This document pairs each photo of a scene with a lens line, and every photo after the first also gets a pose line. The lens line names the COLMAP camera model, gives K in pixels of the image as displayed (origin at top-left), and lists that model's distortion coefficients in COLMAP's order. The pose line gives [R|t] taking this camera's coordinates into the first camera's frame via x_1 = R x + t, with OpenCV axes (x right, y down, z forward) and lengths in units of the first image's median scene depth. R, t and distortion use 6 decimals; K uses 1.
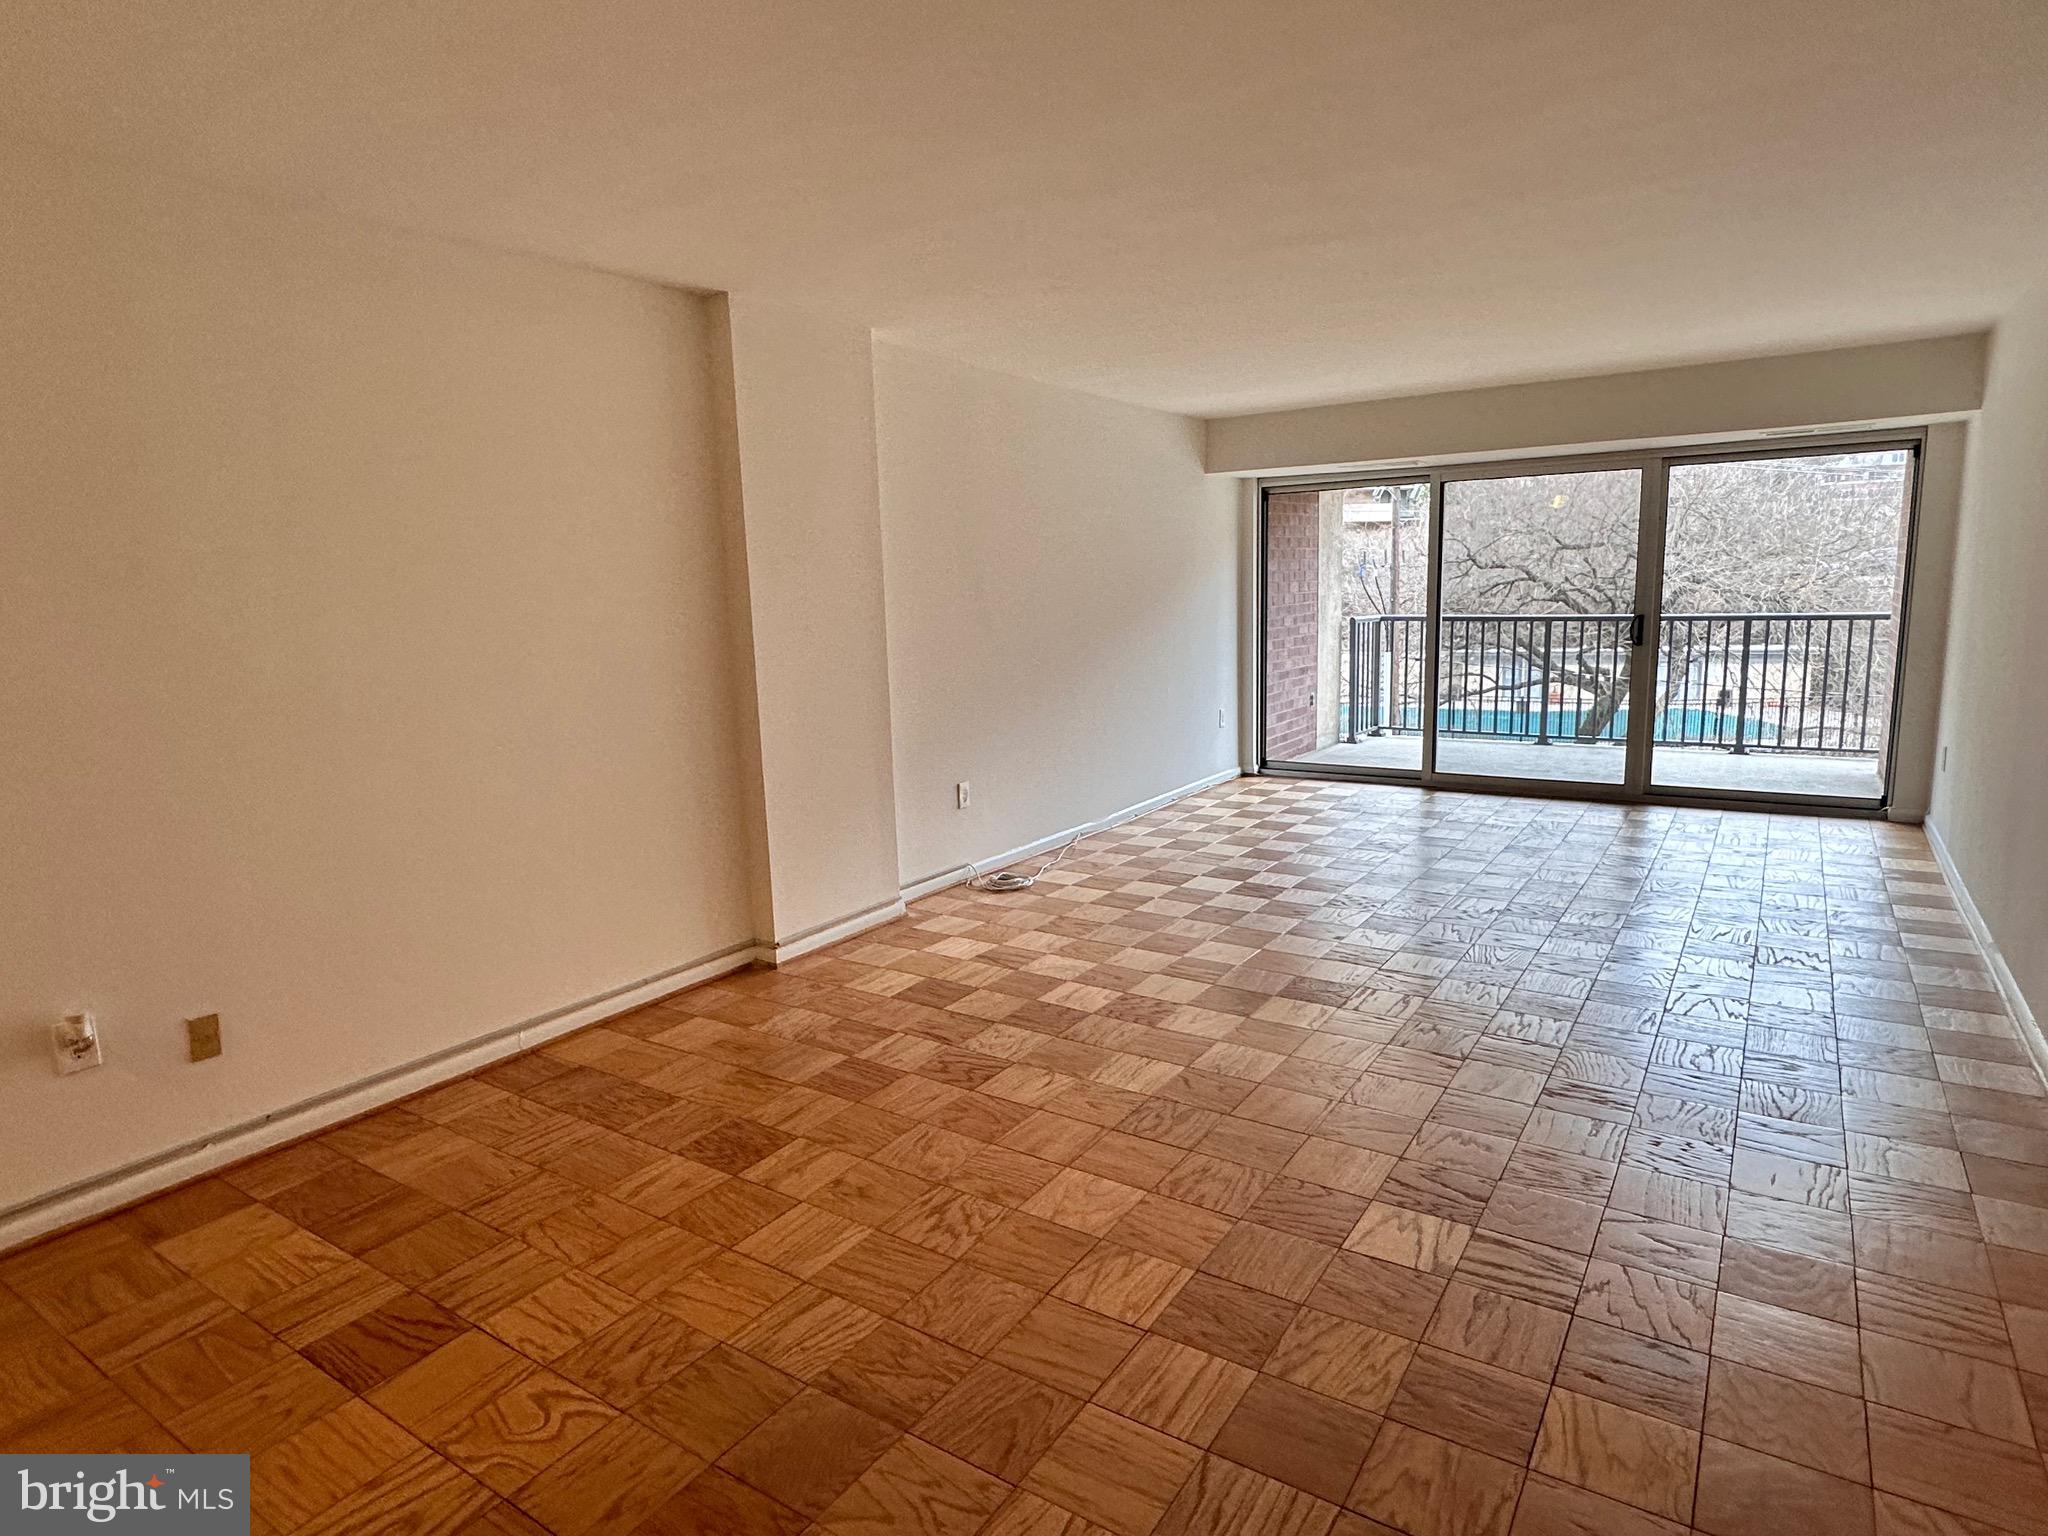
lens RADIAL K [[1144.0, 0, 1023.1], [0, 1144.0, 783.8], [0, 0, 1]] dist [0.000316, 0.000178]
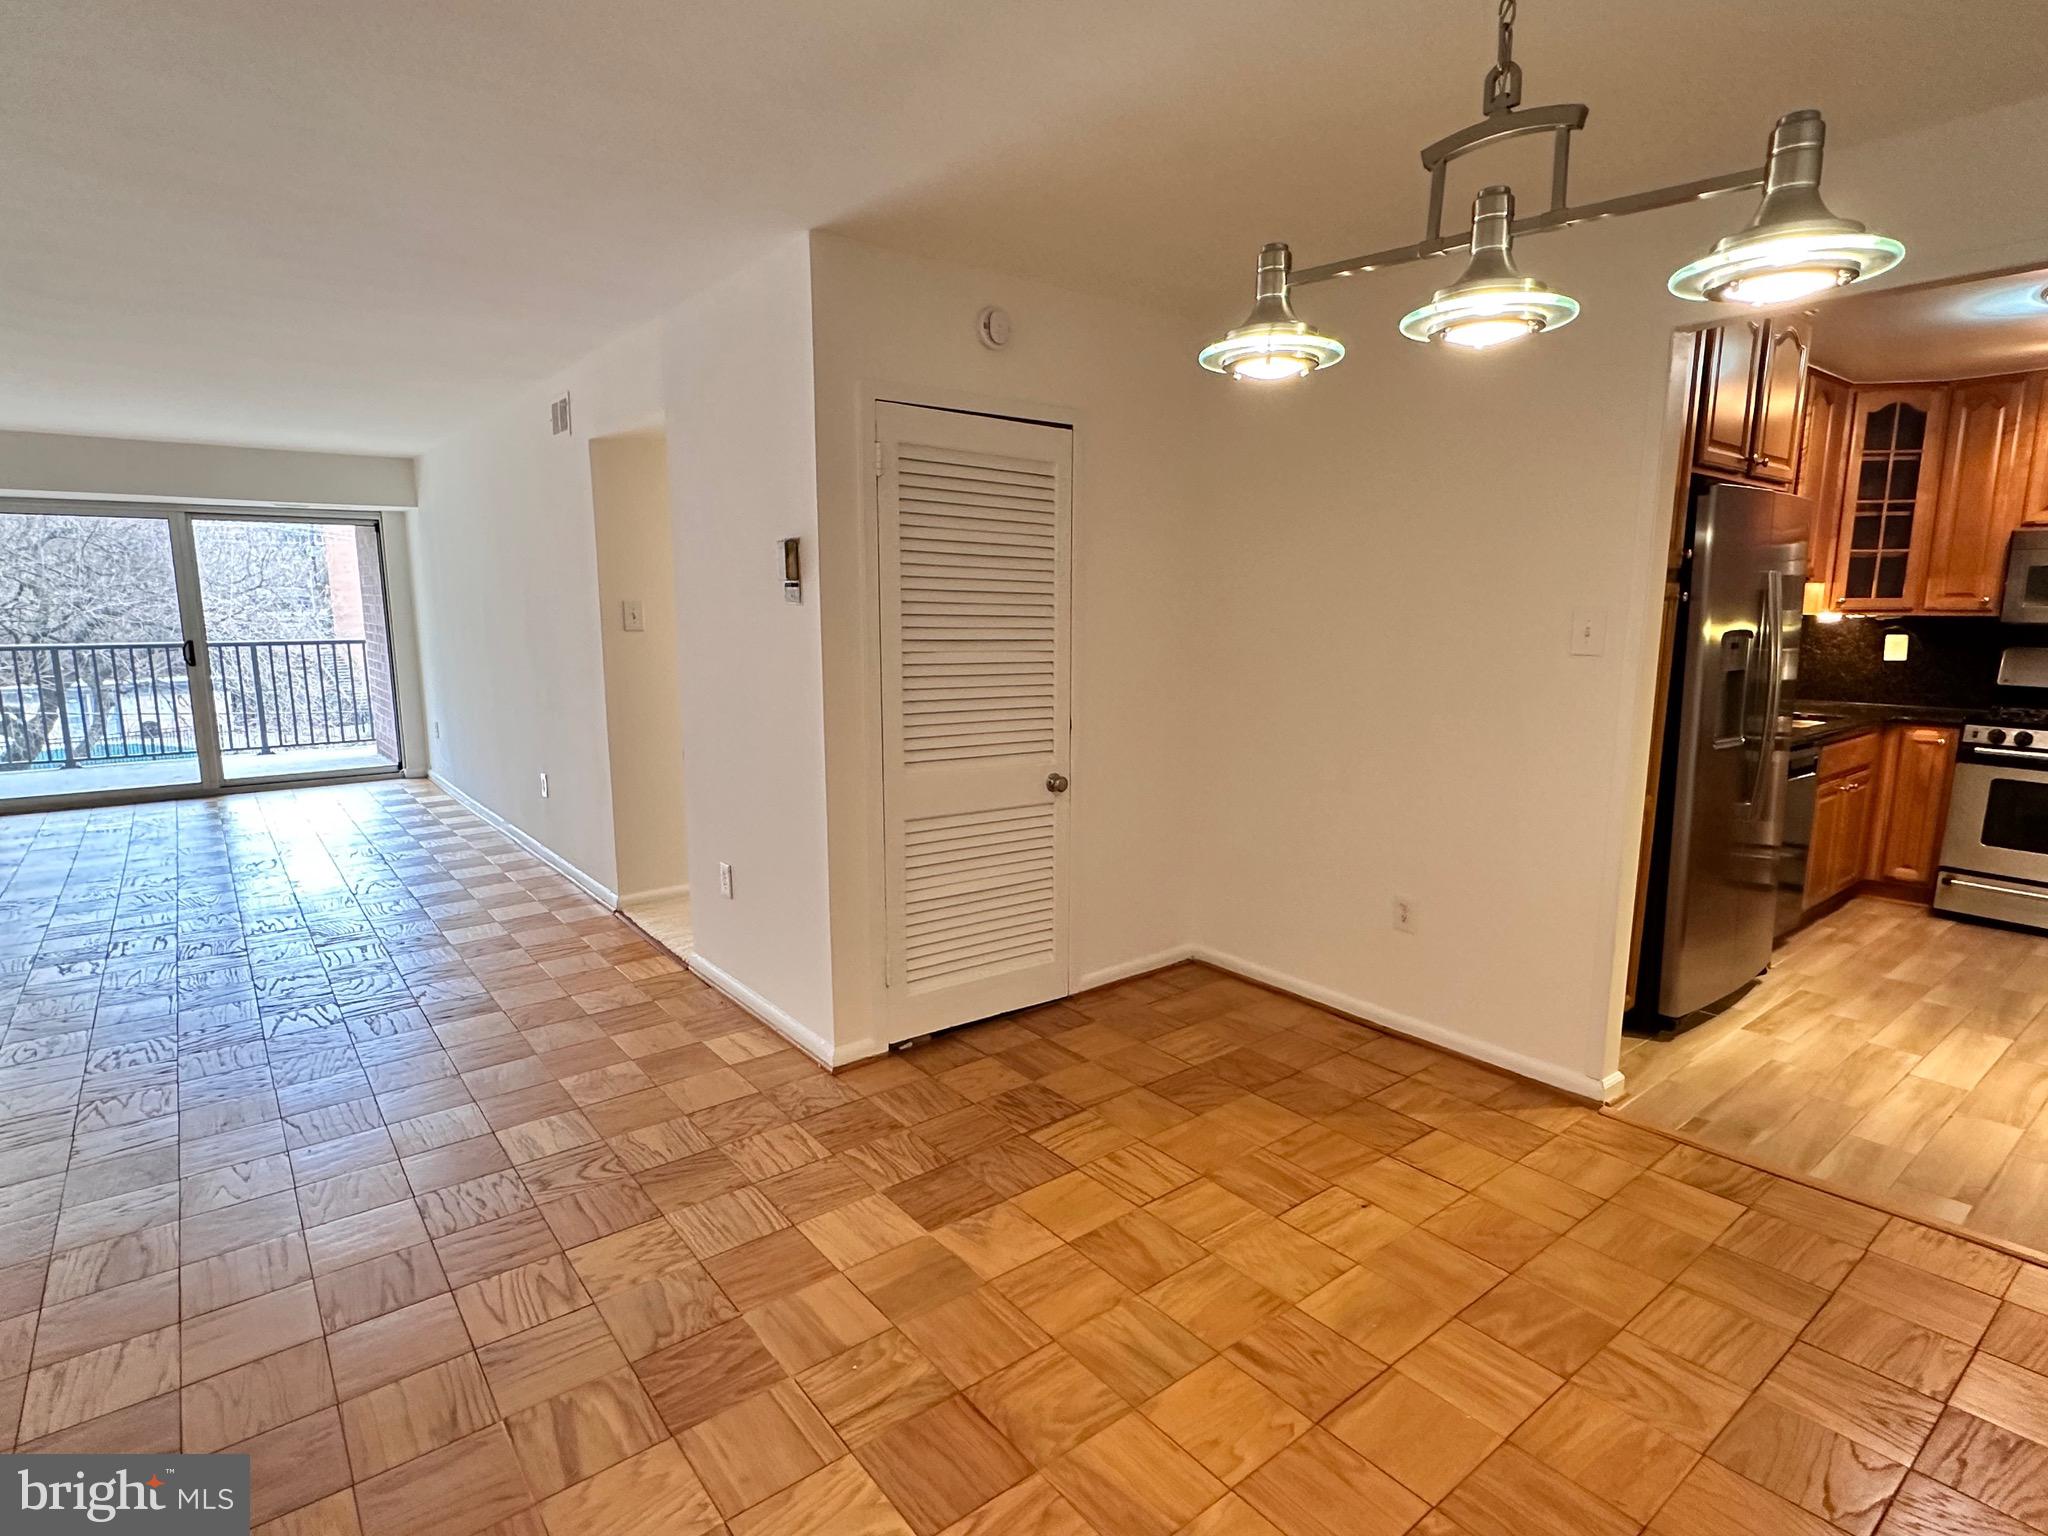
lens RADIAL K [[1065.2, 0, 1013.7], [0, 1065.2, 771.5], [0, 0, 1]] dist [-0.002935, -0.001124]
pose [[0.318790, -0.123408, 0.939757, -0.398141], [0.151576, 0.985365, 0.077979, 0.051008], [-0.935627, 0.117585, 0.332830, -0.264801]]
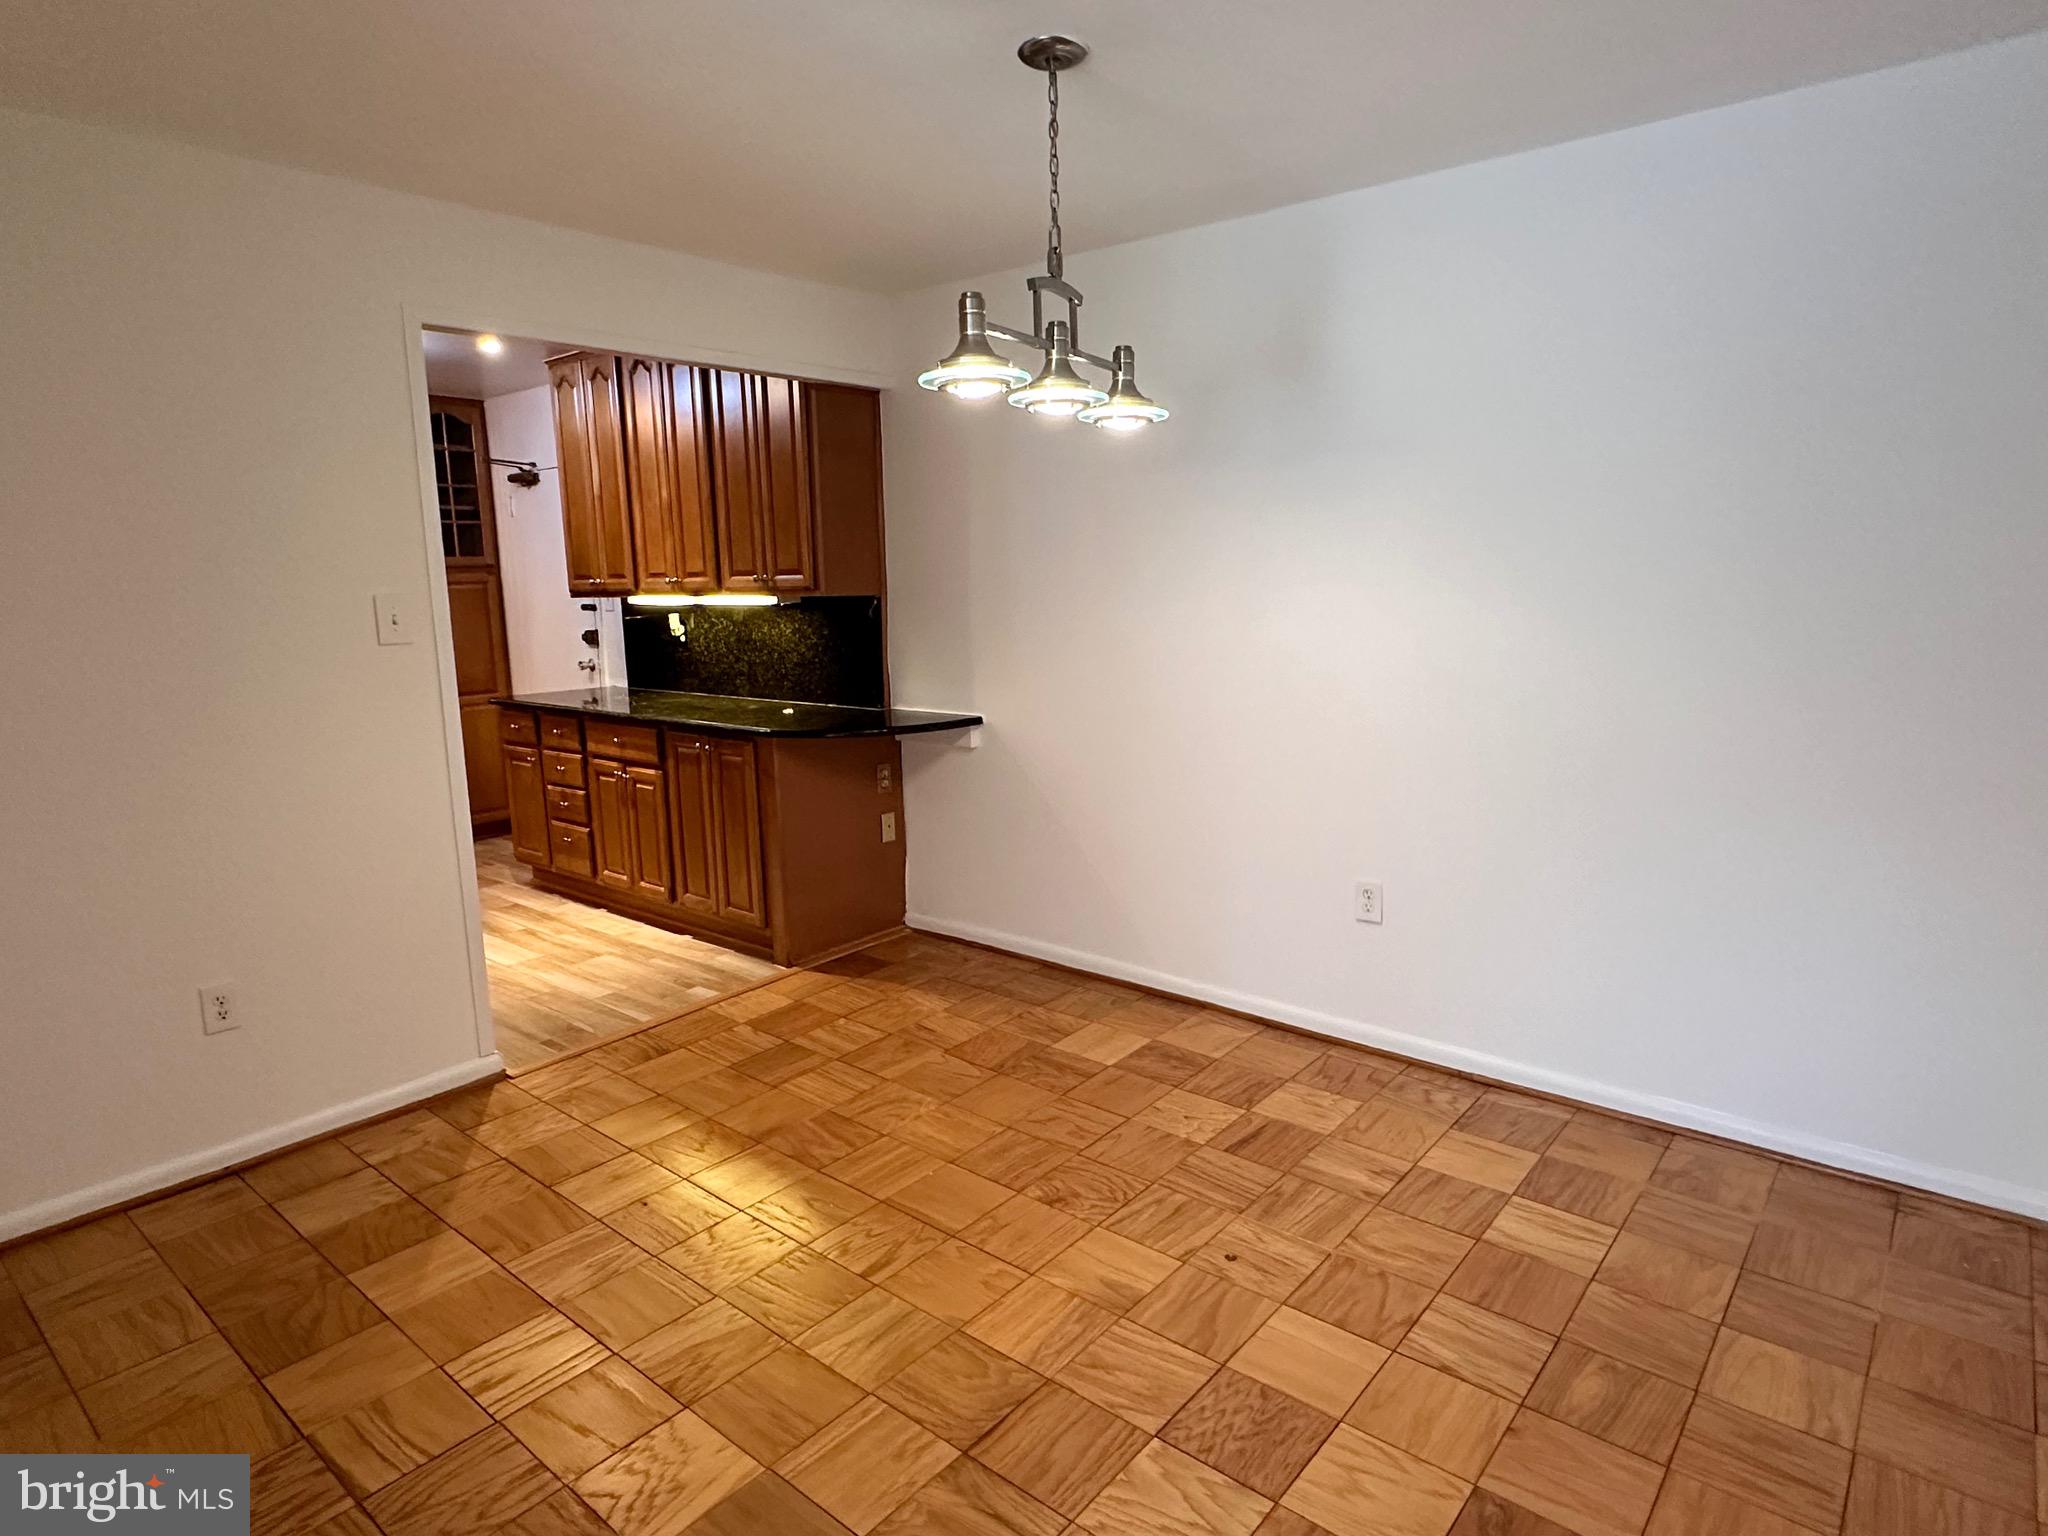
lens RADIAL K [[1144.0, 0, 1029.2], [0, 1144.0, 782.8], [0, 0, 1]] dist [0.000316, 0.000178]
pose [[-0.992878, 0.030052, 0.115282, -0.096854], [0.067828, 0.938110, 0.339630, -0.046072], [-0.097940, 0.345030, -0.933468, 0.256472]]
